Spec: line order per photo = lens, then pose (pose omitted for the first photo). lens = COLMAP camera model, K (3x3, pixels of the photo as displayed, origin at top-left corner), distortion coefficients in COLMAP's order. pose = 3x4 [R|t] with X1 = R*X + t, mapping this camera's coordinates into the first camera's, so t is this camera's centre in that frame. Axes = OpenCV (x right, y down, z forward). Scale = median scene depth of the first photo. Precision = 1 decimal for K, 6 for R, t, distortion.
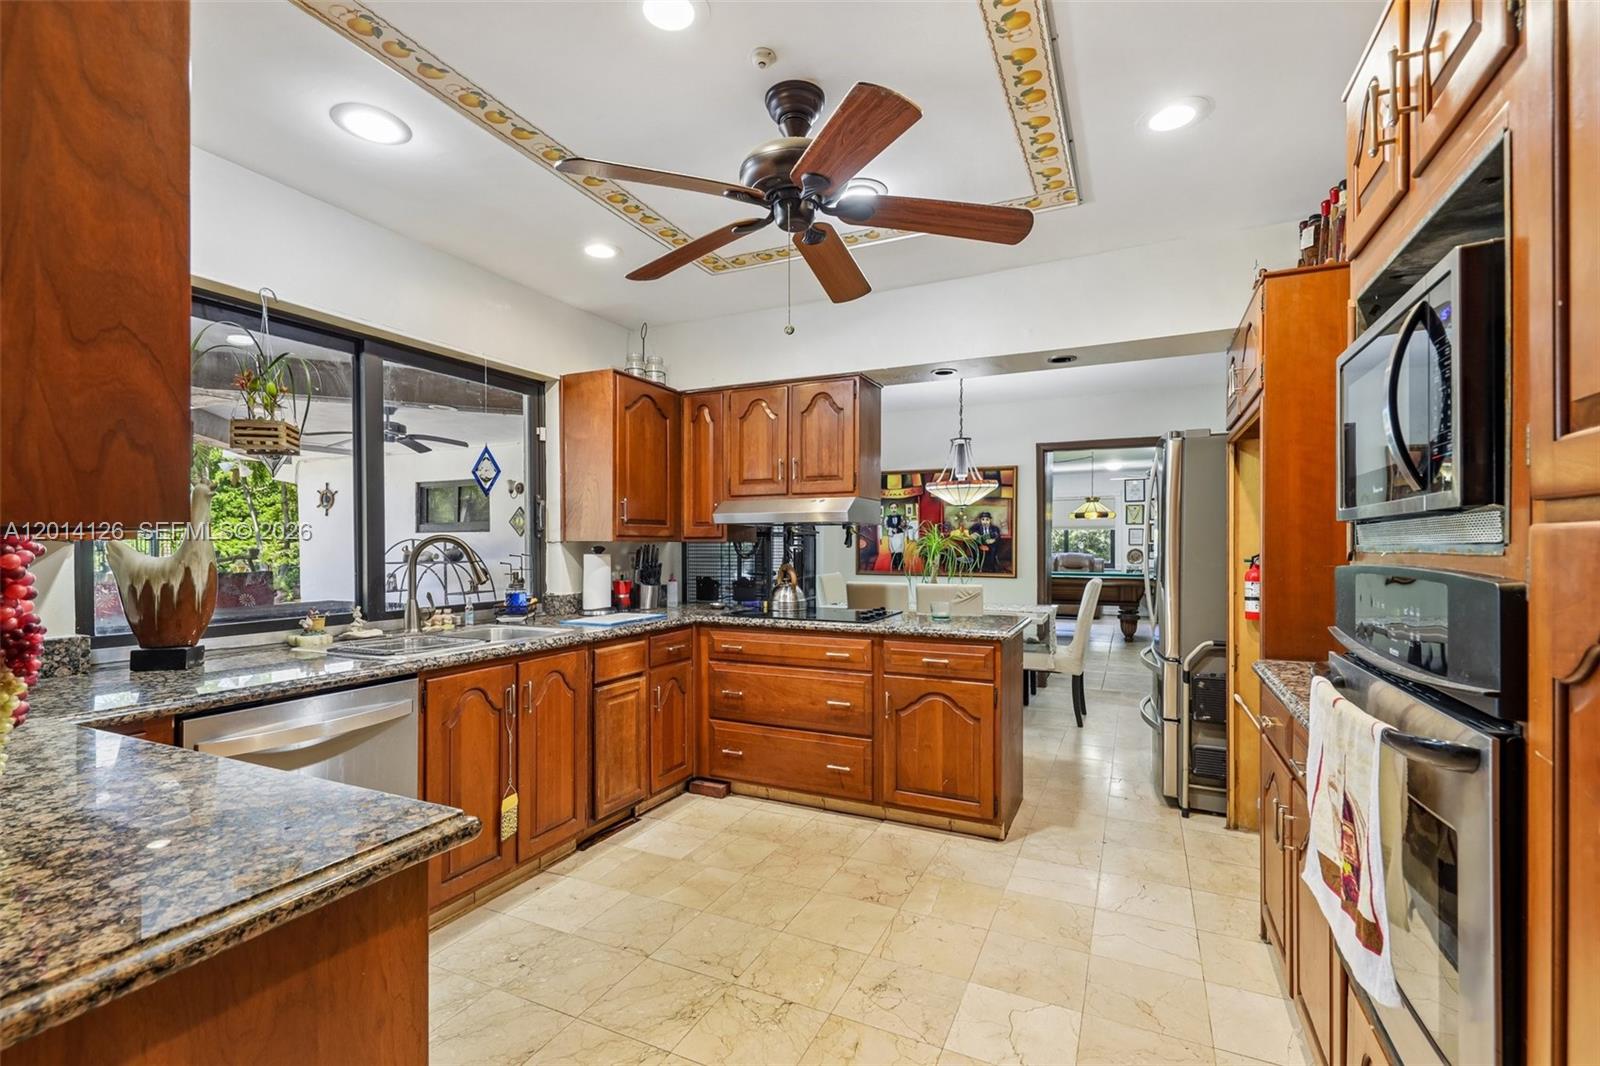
lens RADIAL K [[715.5, 0, 792.5], [0, 715.5, 545.6], [0, 0, 1]] dist [0.010424, -0.005362]
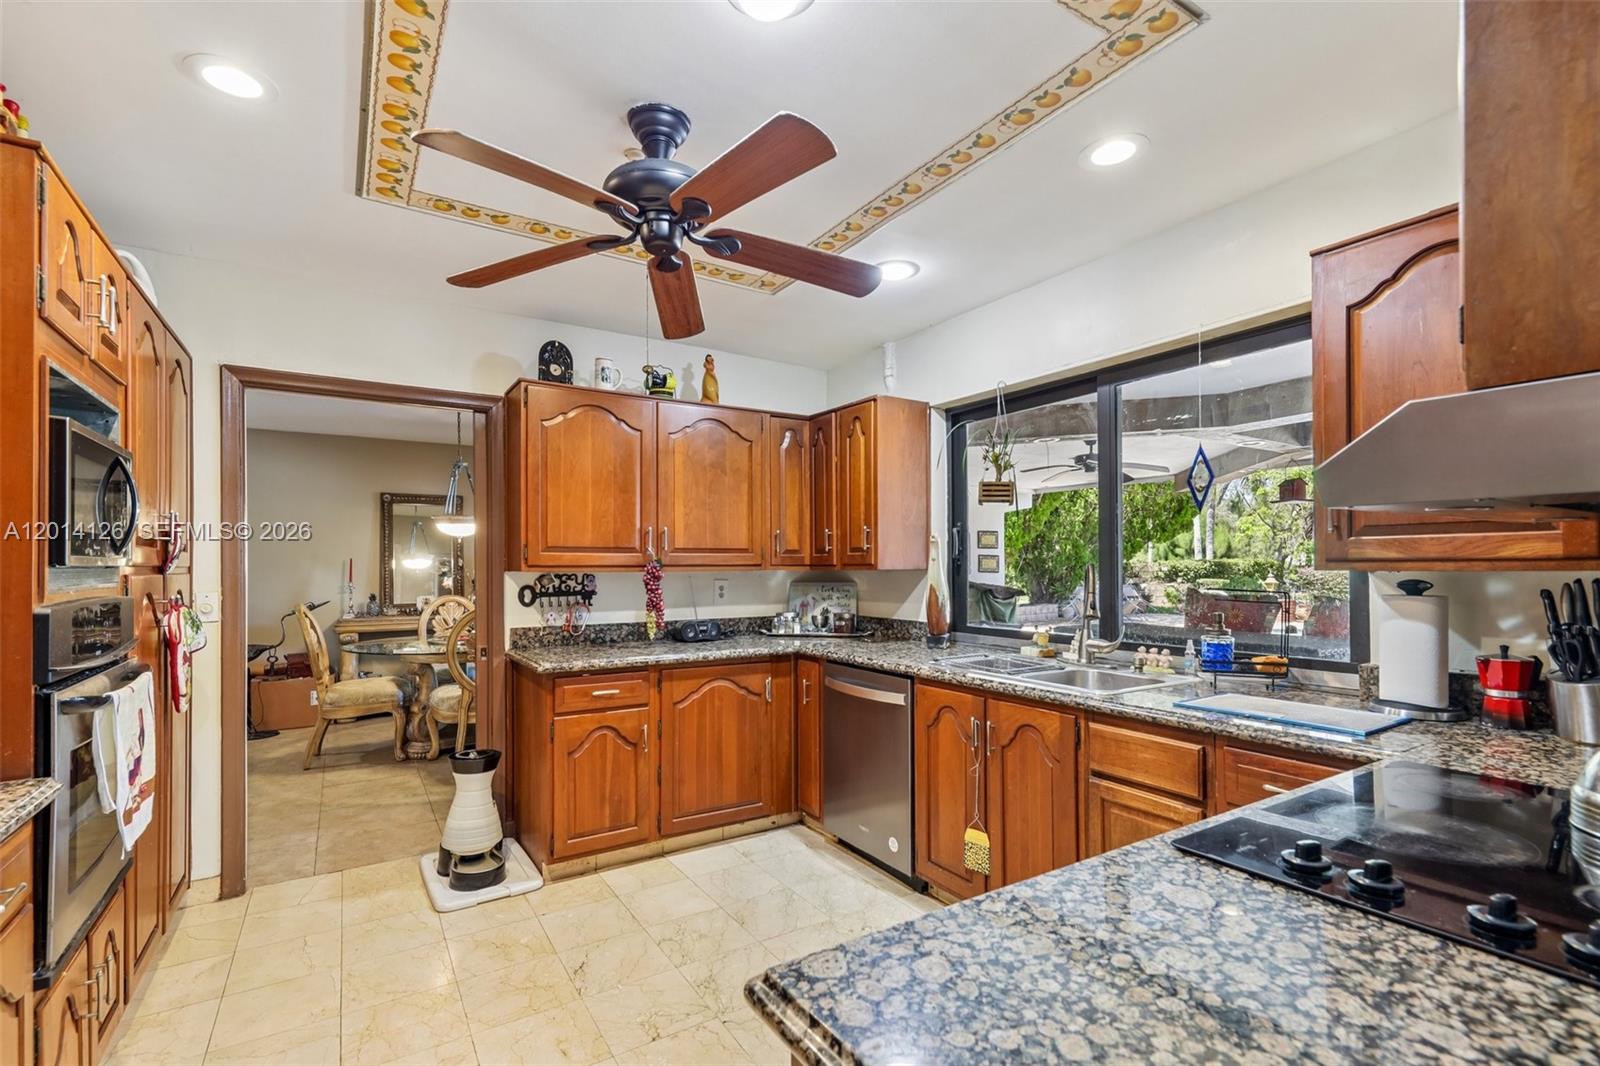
lens RADIAL K [[715.5, 0, 787.5], [0, 715.5, 555.0], [0, 0, 1]] dist [0.010424, -0.005362]
pose [[-0.542054, -0.011716, -0.840262, 0.405790], [0.002901, 0.999871, -0.015812, -0.010149], [0.840338, -0.011008, -0.541950, 0.929356]]
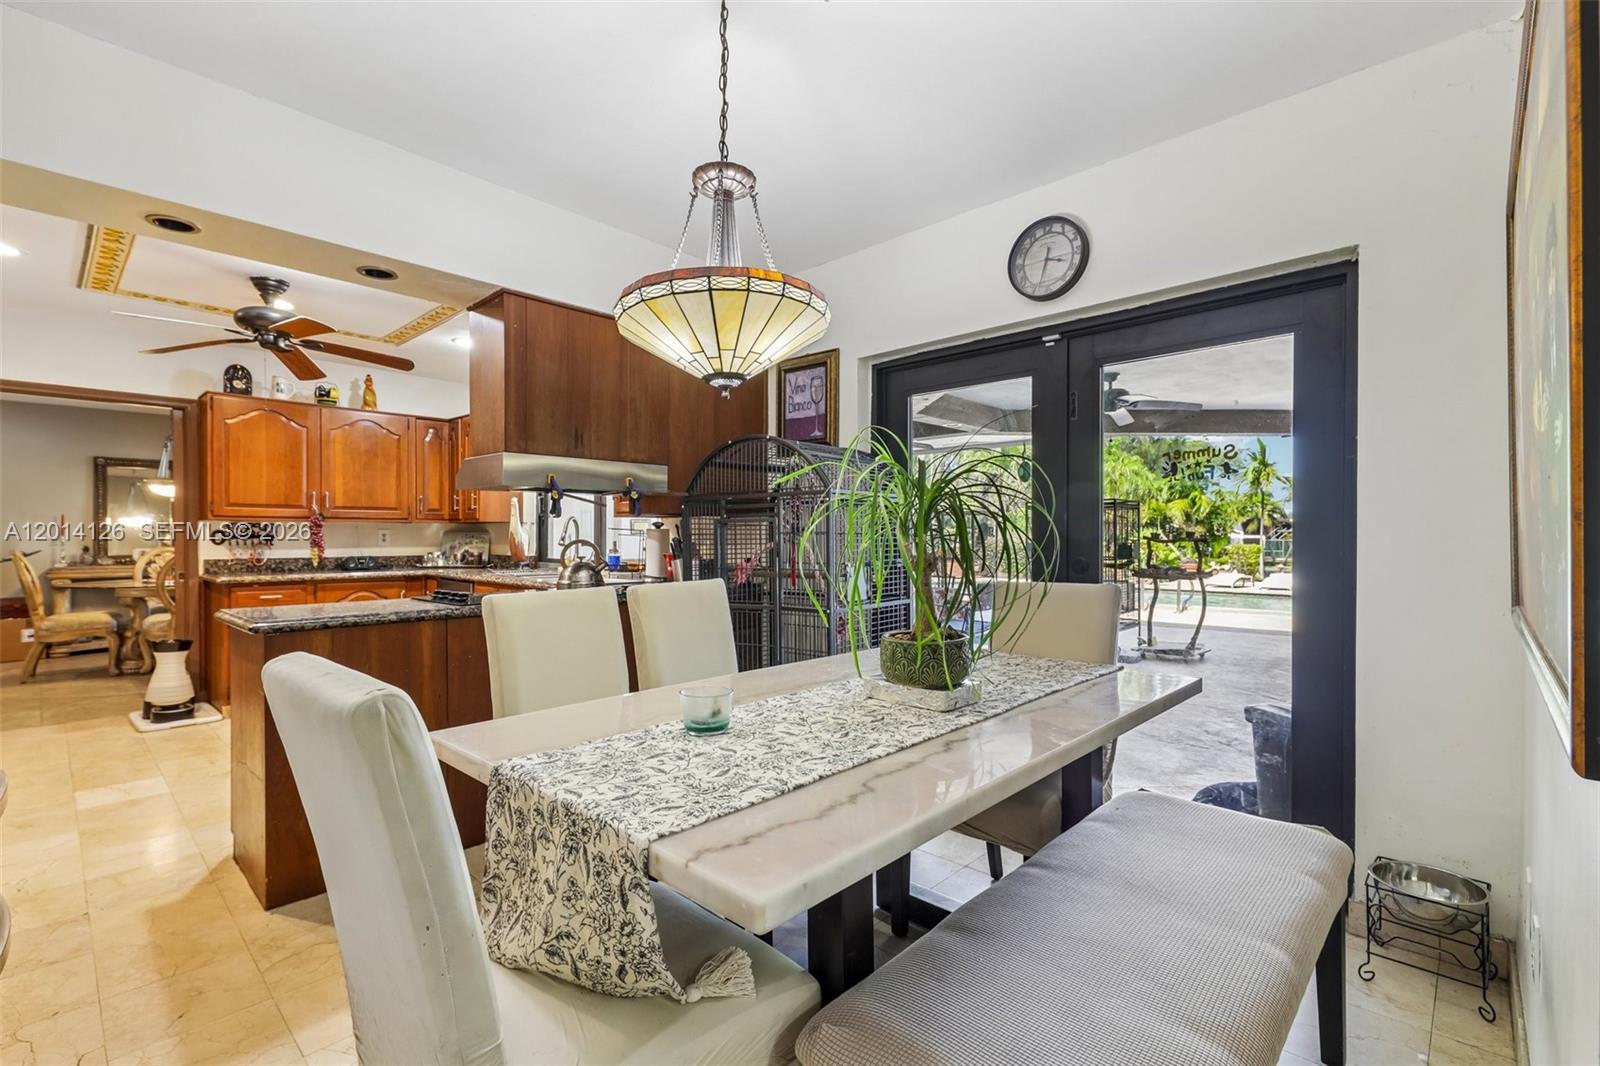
lens RADIAL K [[715.5, 0, 799.5], [0, 715.5, 533.5], [0, 0, 1]] dist [0.010424, -0.005362]
pose [[-0.307121, -0.002666, -0.951667, 0.710102], [-0.000166, 0.999996, -0.002748, 0.018322], [0.951670, -0.000686, -0.307120, 1.506945]]
